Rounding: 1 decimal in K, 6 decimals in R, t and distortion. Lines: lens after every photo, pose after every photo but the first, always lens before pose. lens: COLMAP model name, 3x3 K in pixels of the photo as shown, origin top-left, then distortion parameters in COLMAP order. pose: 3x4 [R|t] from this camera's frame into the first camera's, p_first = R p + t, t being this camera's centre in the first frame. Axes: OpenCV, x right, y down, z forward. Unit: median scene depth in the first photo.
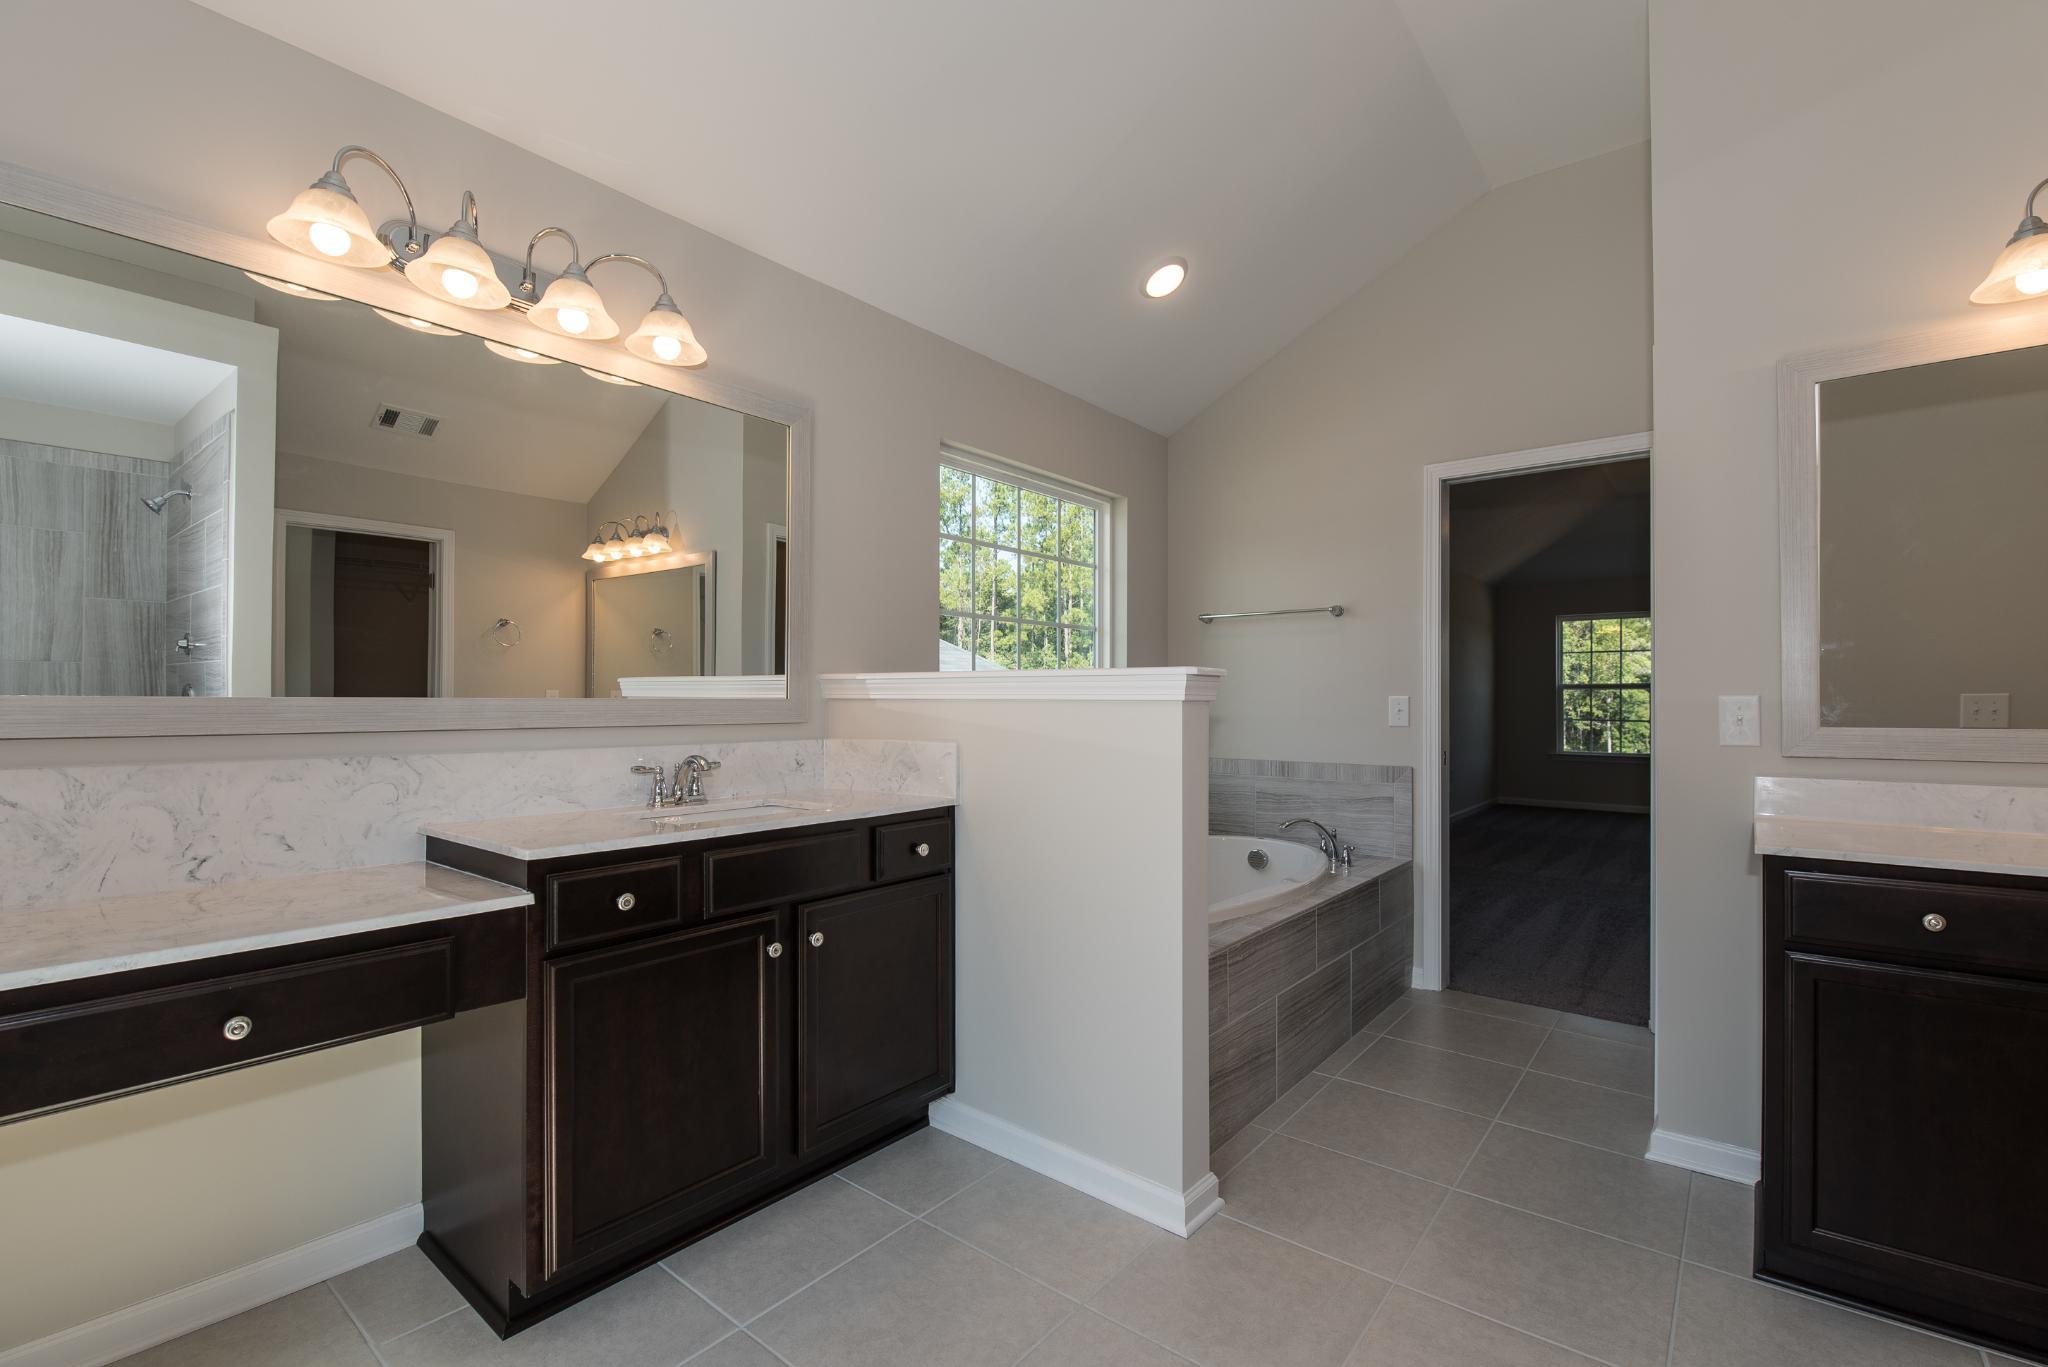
lens RADIAL K [[901.3, 0, 1023.5], [0, 901.3, 691.3], [0, 0, 1]] dist [-0.002838, -0.000913]
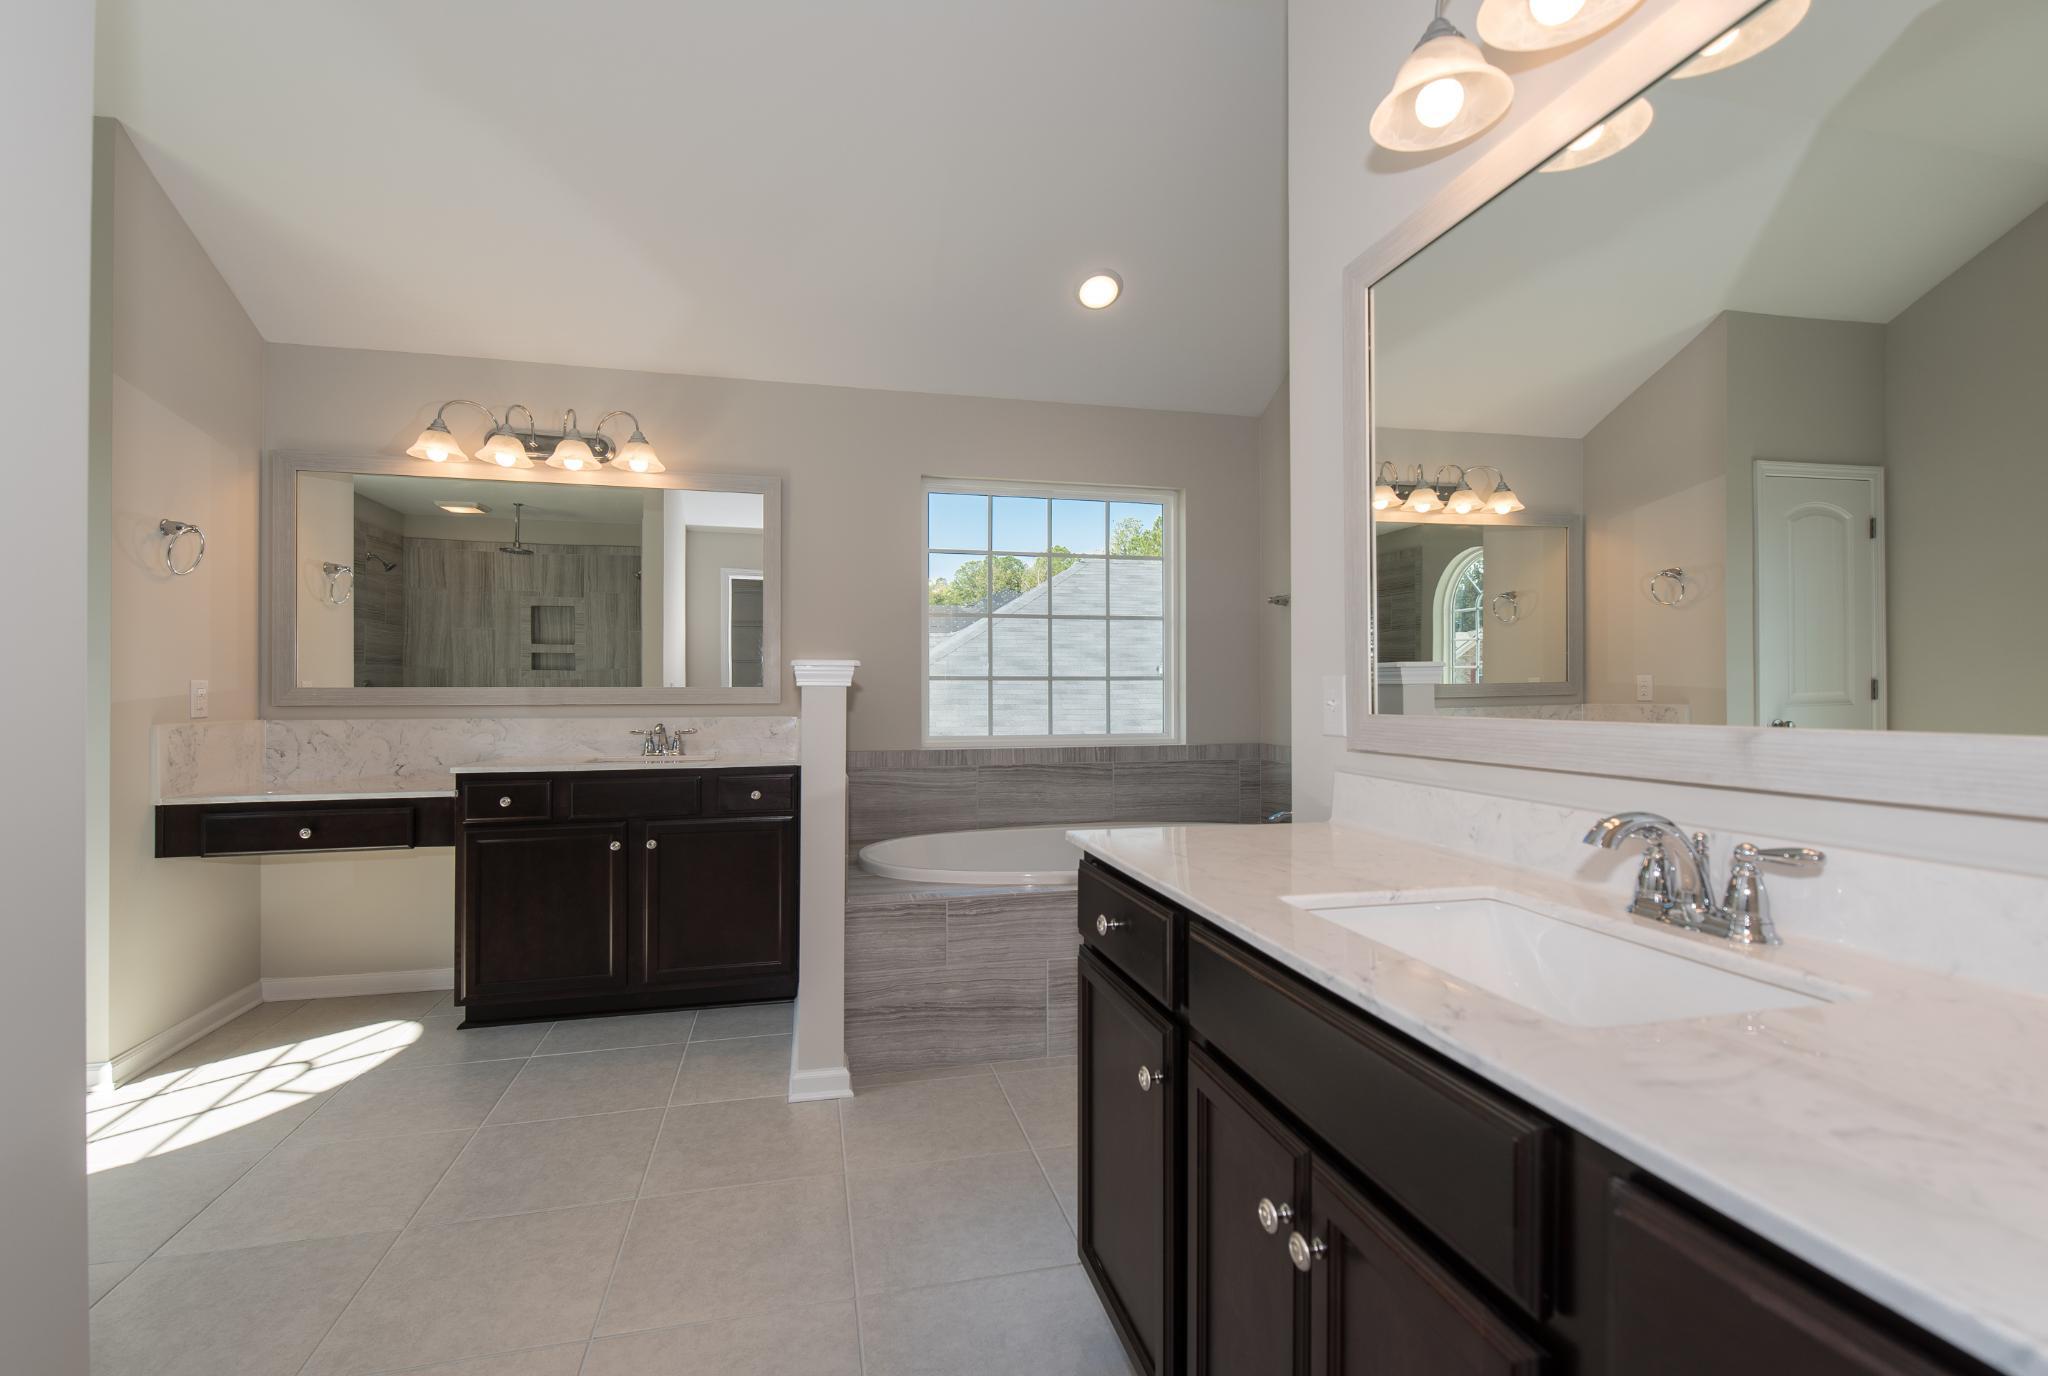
lens RADIAL K [[899.8, 0, 1024.0], [0, 899.8, 688.0], [0, 0, 1]] dist [0.032675, -0.000477]
pose [[0.785359, -0.004188, -0.619026, 1.190179], [0.009282, 0.999944, 0.005011, 0.007830], [0.618970, -0.009681, 0.785355, 0.182597]]
